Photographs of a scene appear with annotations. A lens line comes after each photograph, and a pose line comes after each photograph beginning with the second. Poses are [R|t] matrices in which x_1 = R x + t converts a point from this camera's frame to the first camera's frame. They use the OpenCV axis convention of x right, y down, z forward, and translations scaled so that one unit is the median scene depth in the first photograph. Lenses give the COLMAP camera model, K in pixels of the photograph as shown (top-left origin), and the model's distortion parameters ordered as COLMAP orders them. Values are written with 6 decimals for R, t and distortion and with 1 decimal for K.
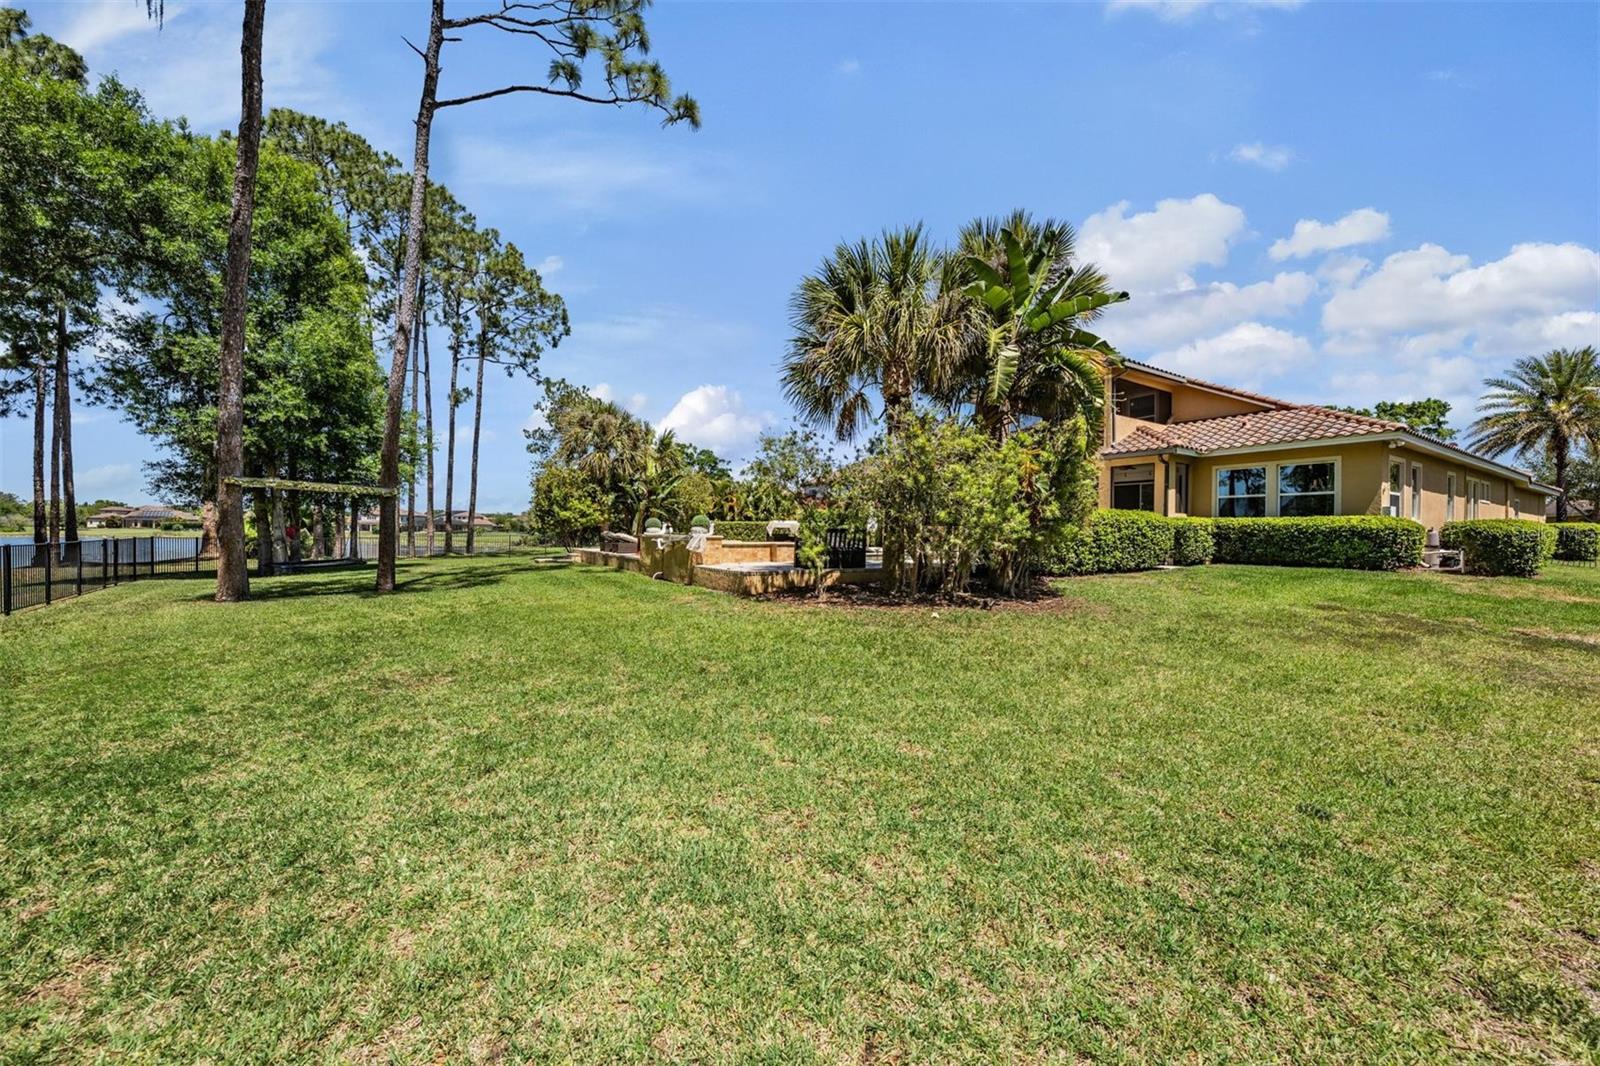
lens RADIAL K [[588.0, 0, 799.0], [0, 588.0, 531.4], [0, 0, 1]] dist [0.000096, 0.000025]
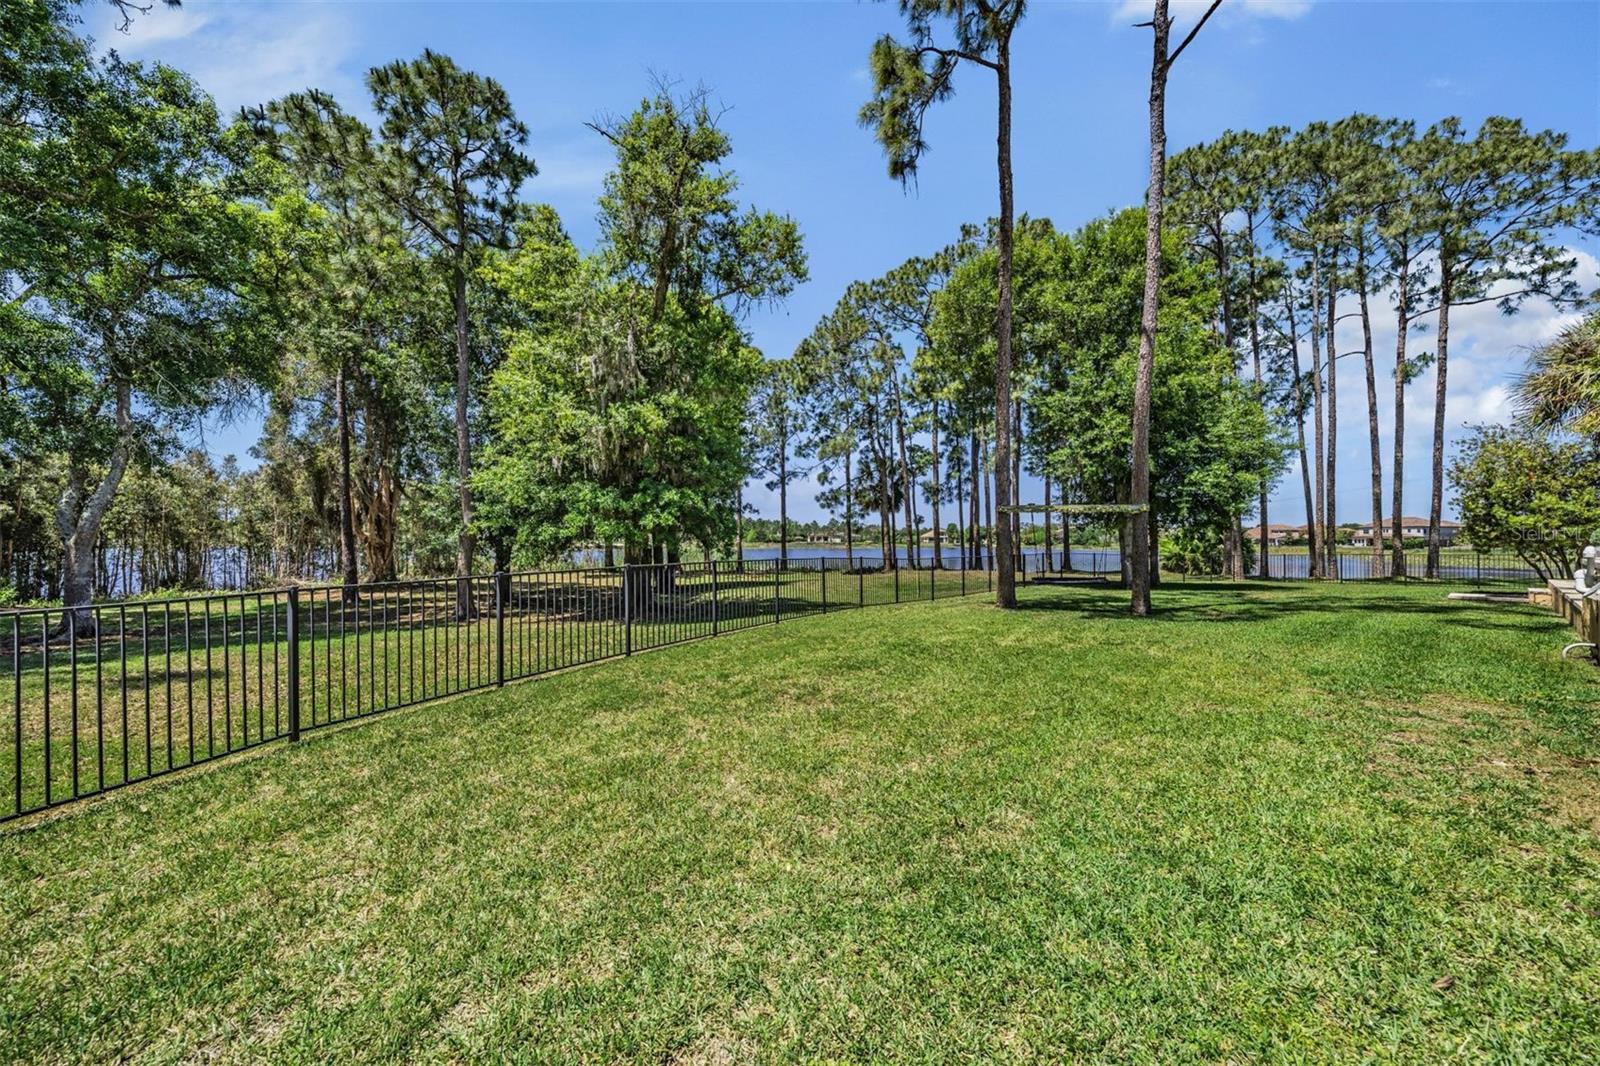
lens RADIAL K [[588.0, 0, 801.3], [0, 588.0, 534.3], [0, 0, 1]] dist [0.000096, 0.000025]
pose [[0.119509, -0.024587, -0.992529, 0.070590], [0.001501, 0.999697, -0.024584, -0.001400], [0.992832, 0.001448, 0.119510, 0.146760]]
